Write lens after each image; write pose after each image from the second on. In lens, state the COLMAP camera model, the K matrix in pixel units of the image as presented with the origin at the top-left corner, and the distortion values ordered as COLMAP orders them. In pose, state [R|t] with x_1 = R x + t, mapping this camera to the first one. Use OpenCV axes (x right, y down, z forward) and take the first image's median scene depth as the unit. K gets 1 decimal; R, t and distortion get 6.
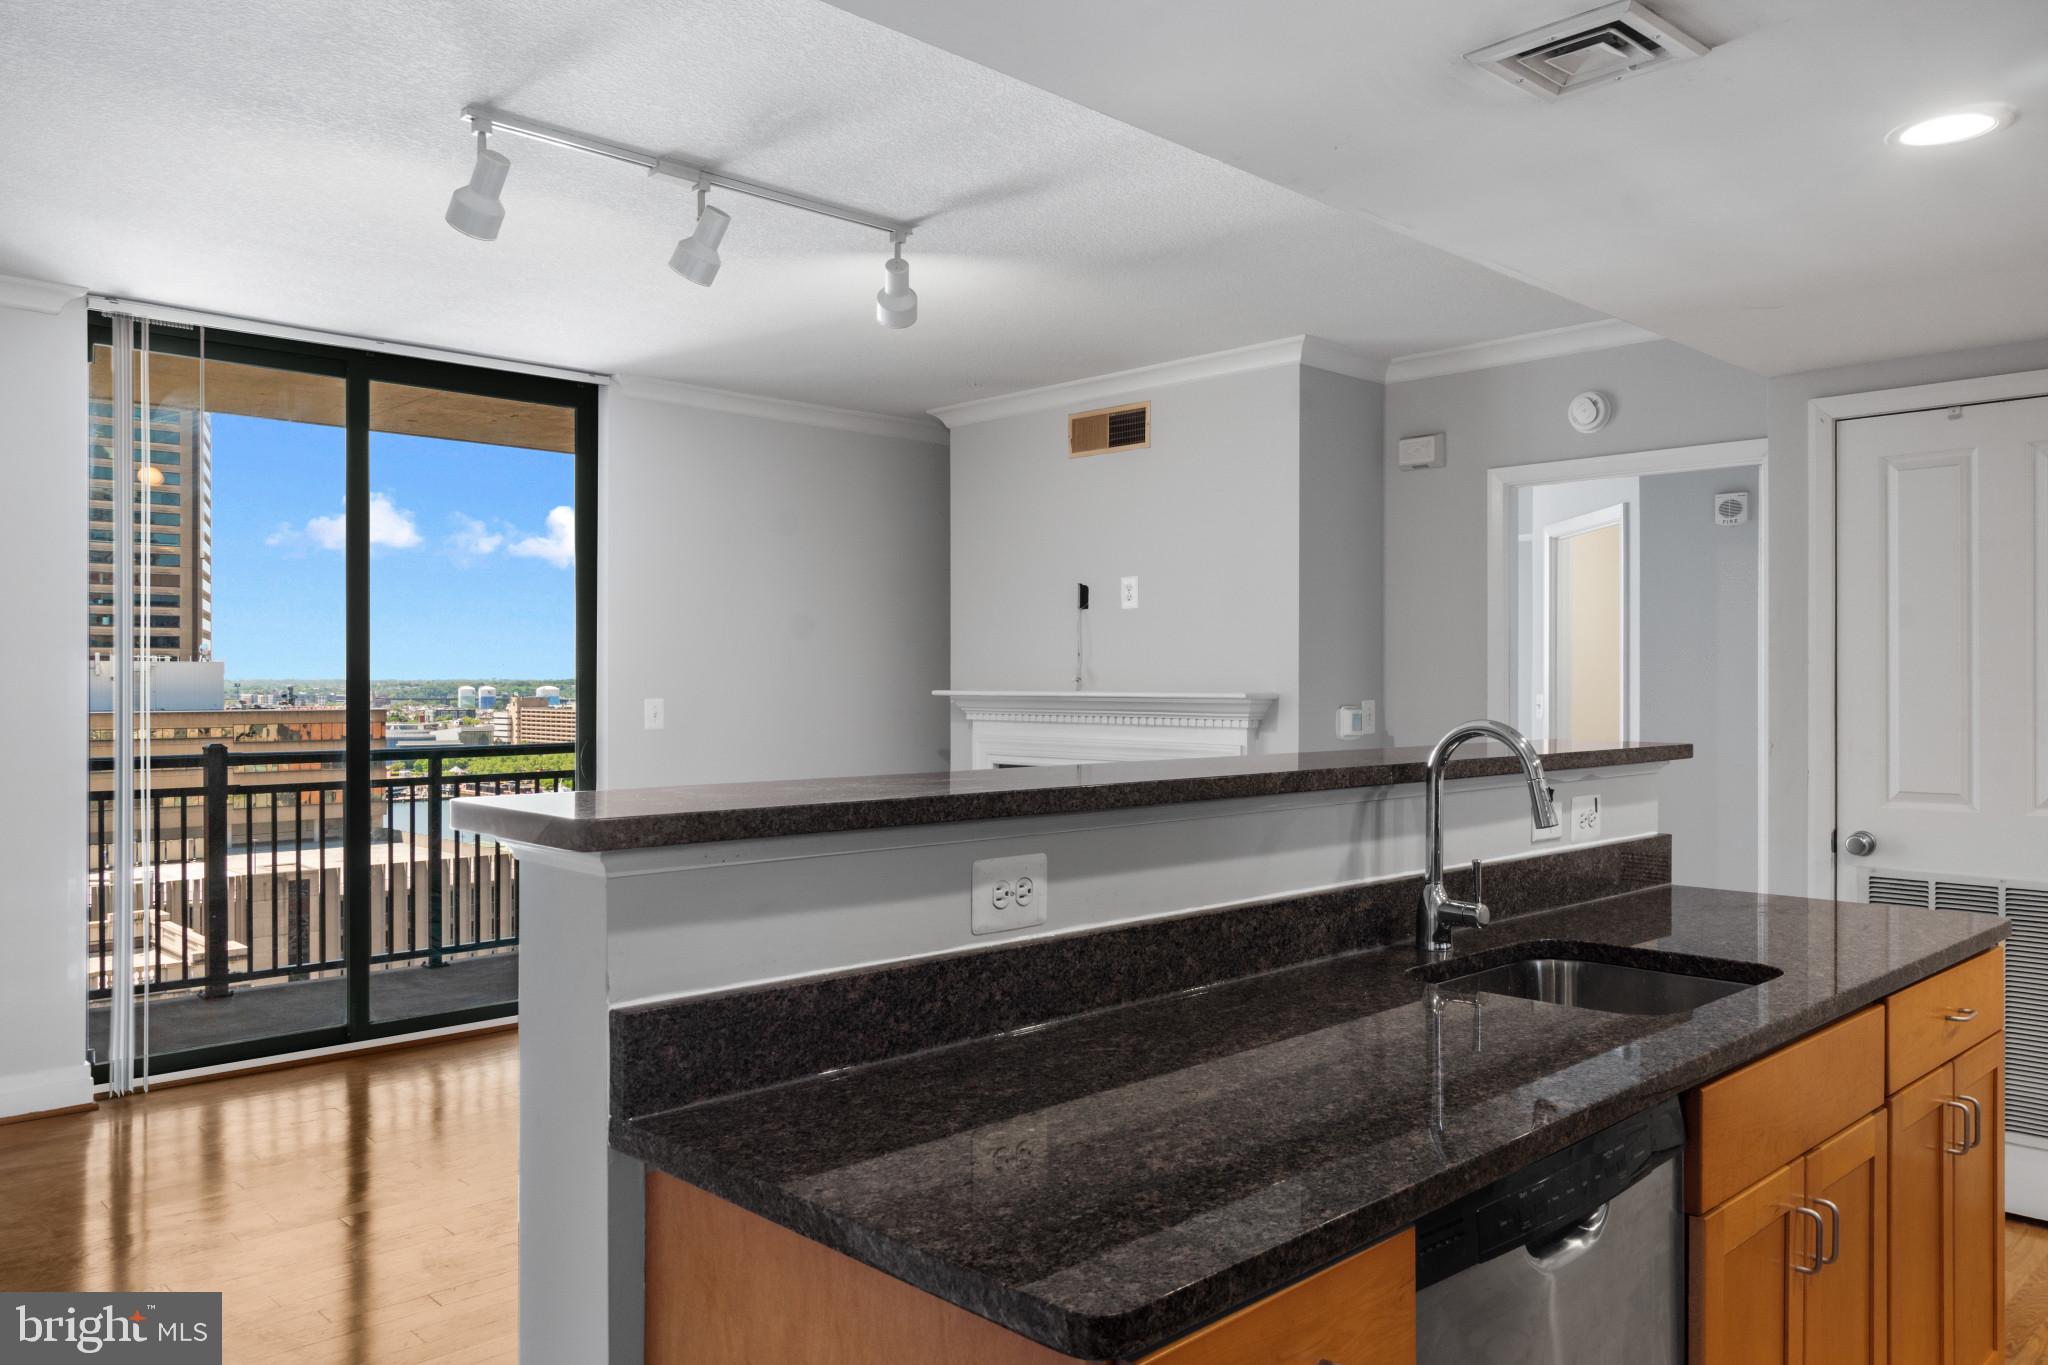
lens RADIAL K [[1468.7, 0, 1010.5], [0, 1468.7, 687.1], [0, 0, 1]] dist [-0.006200, -0.002986]
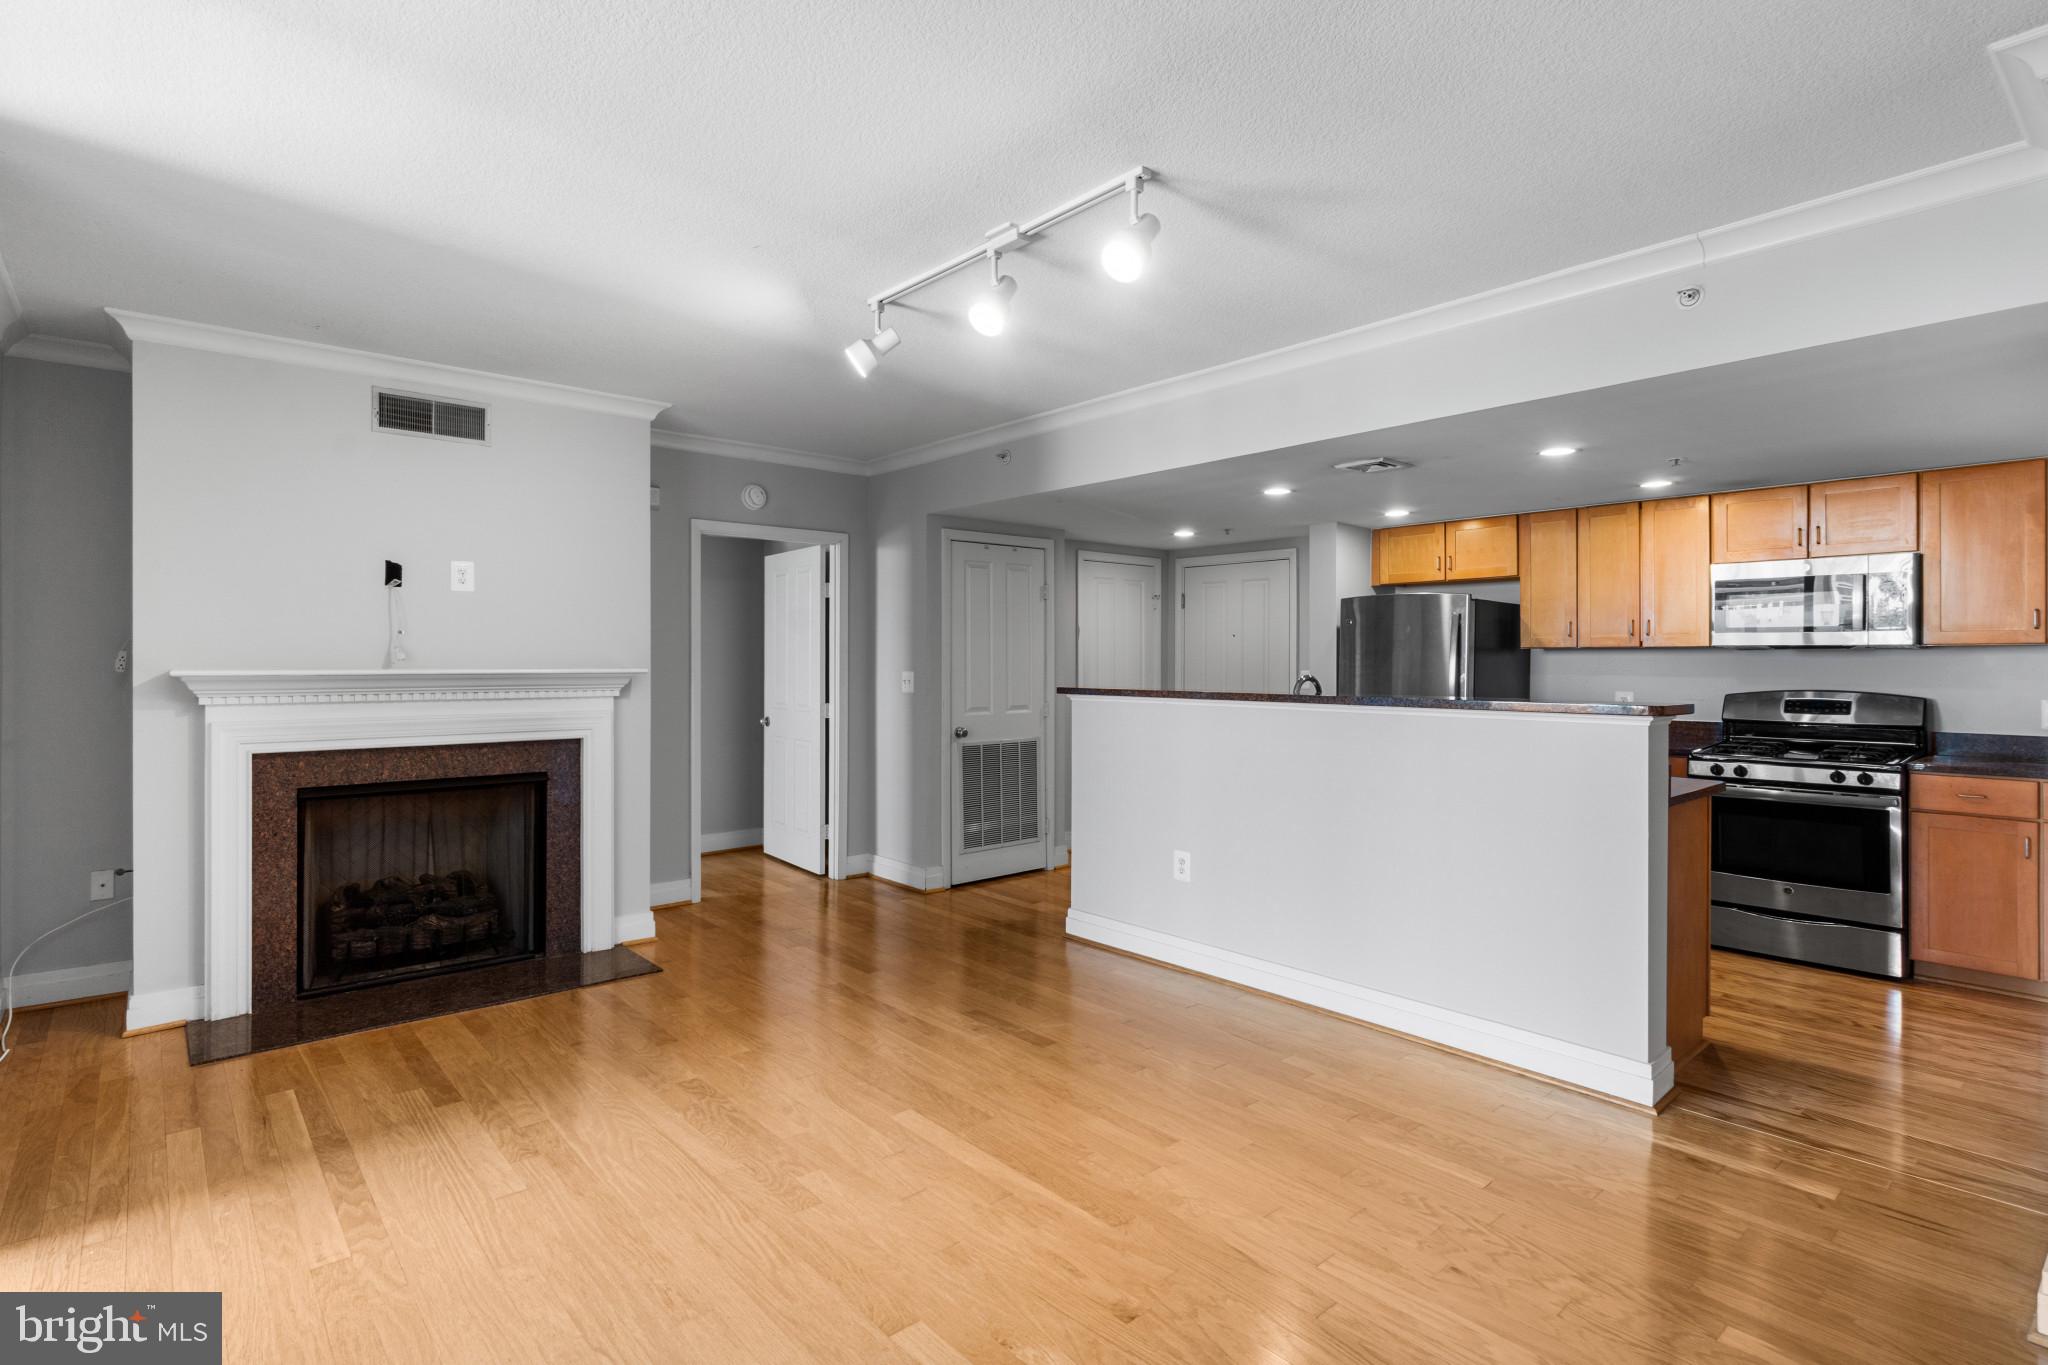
lens RADIAL K [[1004.1, 0, 992.6], [0, 1004.1, 662.7], [0, 0, 1]] dist [-0.017729, 0.011374]
pose [[0.063991, -0.004212, 0.997942, -1.049522], [0.001706, 0.999990, 0.004111, -0.005968], [-0.997949, 0.001440, 0.063998, 0.957585]]
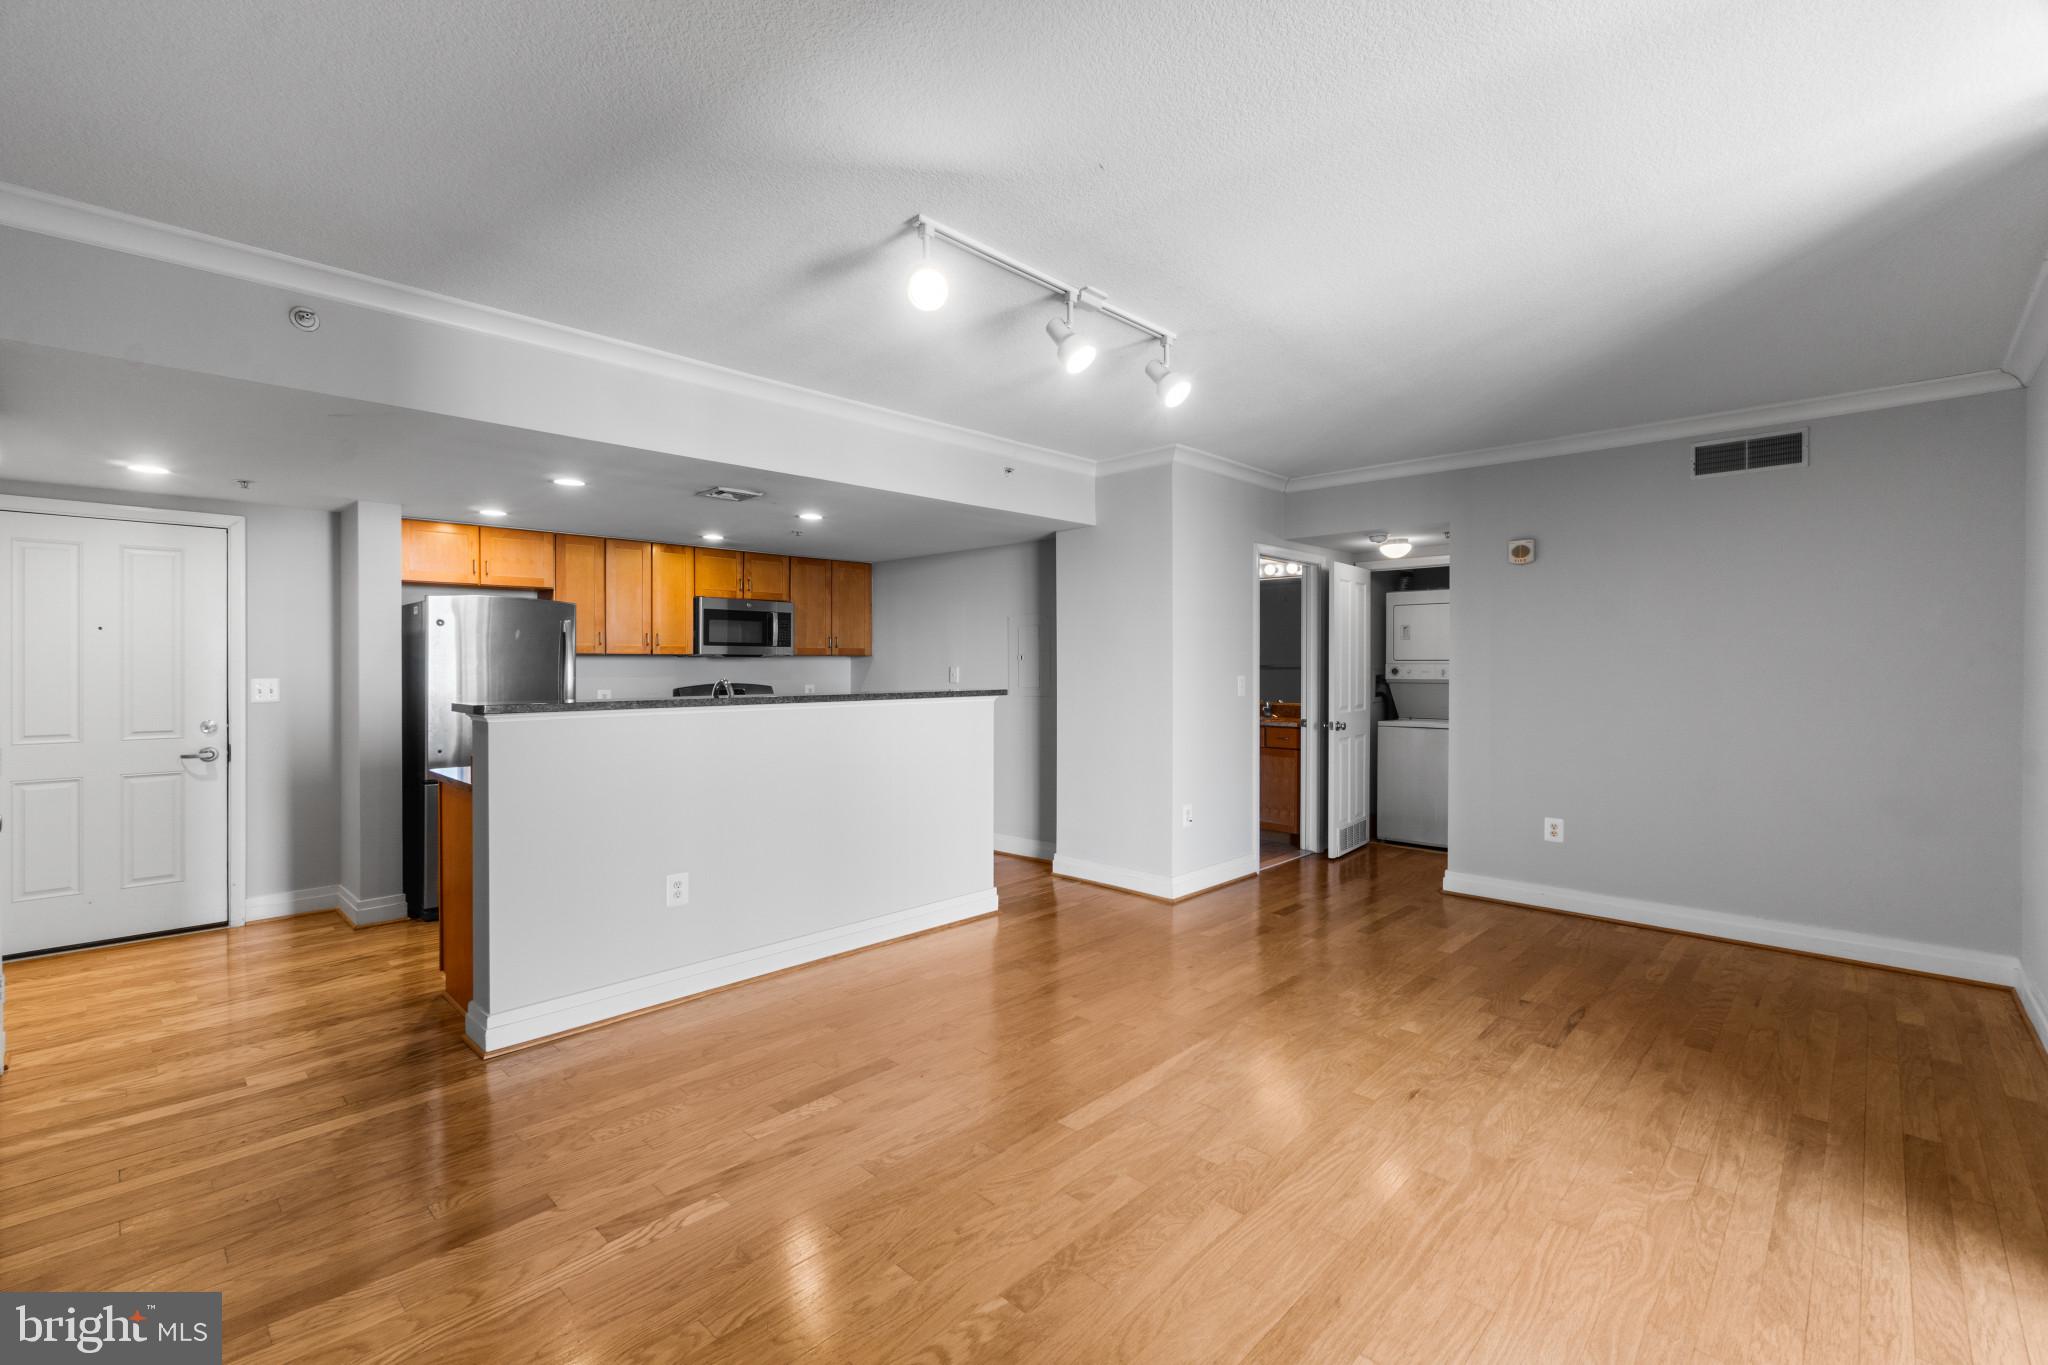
lens RADIAL K [[893.5, 0, 997.8], [0, 893.5, 669.6], [0, 0, 1]] dist [-0.001065, -0.000441]
pose [[-0.999703, 0.000533, -0.024380, -0.126783], [0.000286, 0.999949, 0.010109, -0.009953], [0.024384, 0.010099, -0.999652, 1.837955]]
